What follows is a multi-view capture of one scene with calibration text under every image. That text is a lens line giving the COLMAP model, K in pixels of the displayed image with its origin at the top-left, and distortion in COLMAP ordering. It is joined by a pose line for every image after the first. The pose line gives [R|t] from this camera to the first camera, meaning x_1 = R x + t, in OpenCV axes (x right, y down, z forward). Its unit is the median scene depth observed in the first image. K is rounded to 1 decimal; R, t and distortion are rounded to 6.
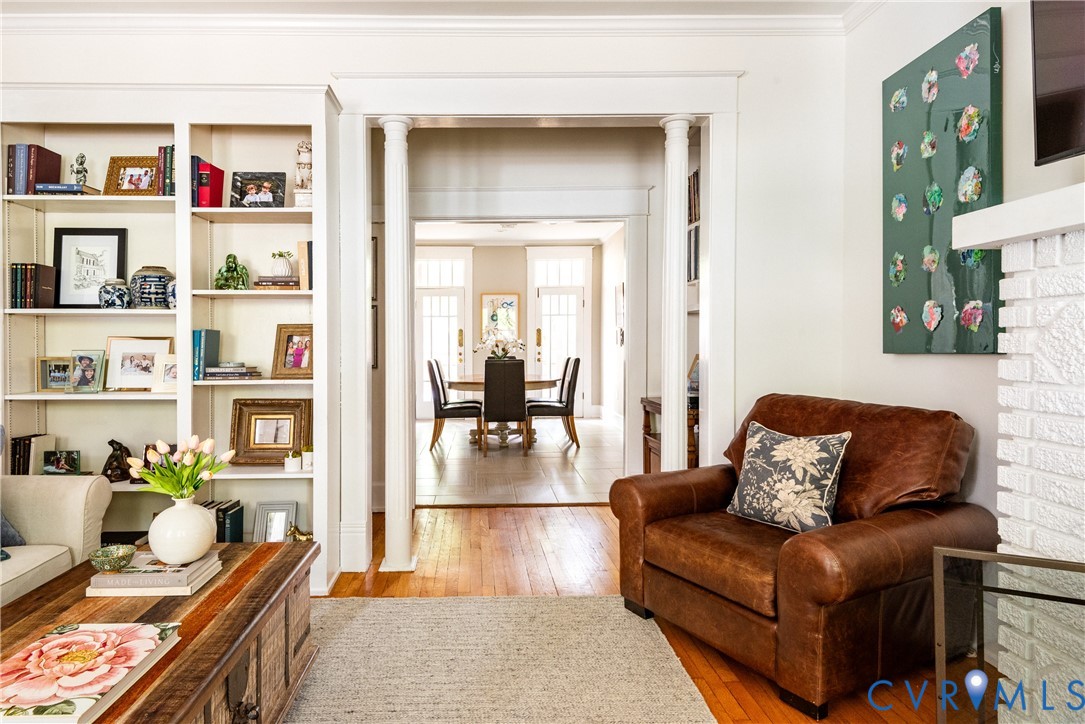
lens RADIAL K [[623.6, 0, 541.7], [0, 623.6, 355.1], [0, 0, 1]] dist [-0.003399, -0.001453]
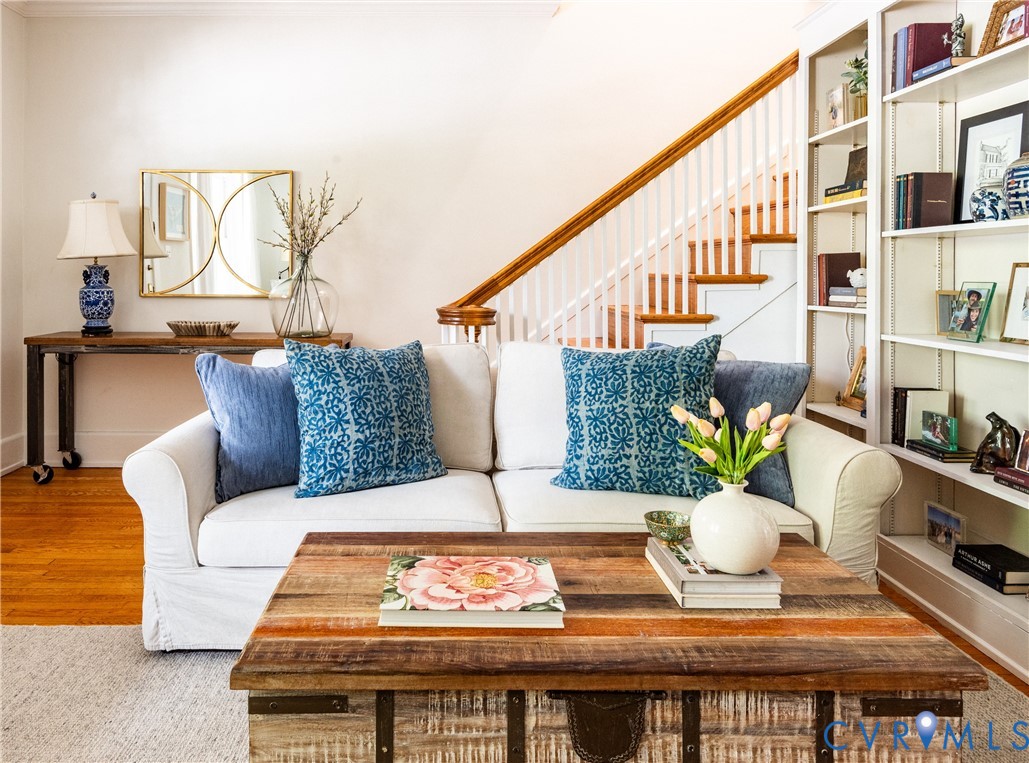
lens RADIAL K [[826.1, 0, 488.7], [0, 826.1, 273.8], [0, 0, 1]] dist [0.007347, -0.006677]
pose [[-0.109169, 0.000917, -0.994023, 0.299626], [-0.020652, 0.999782, 0.003191, -0.009560], [0.993809, 0.020877, -0.109126, 0.577689]]
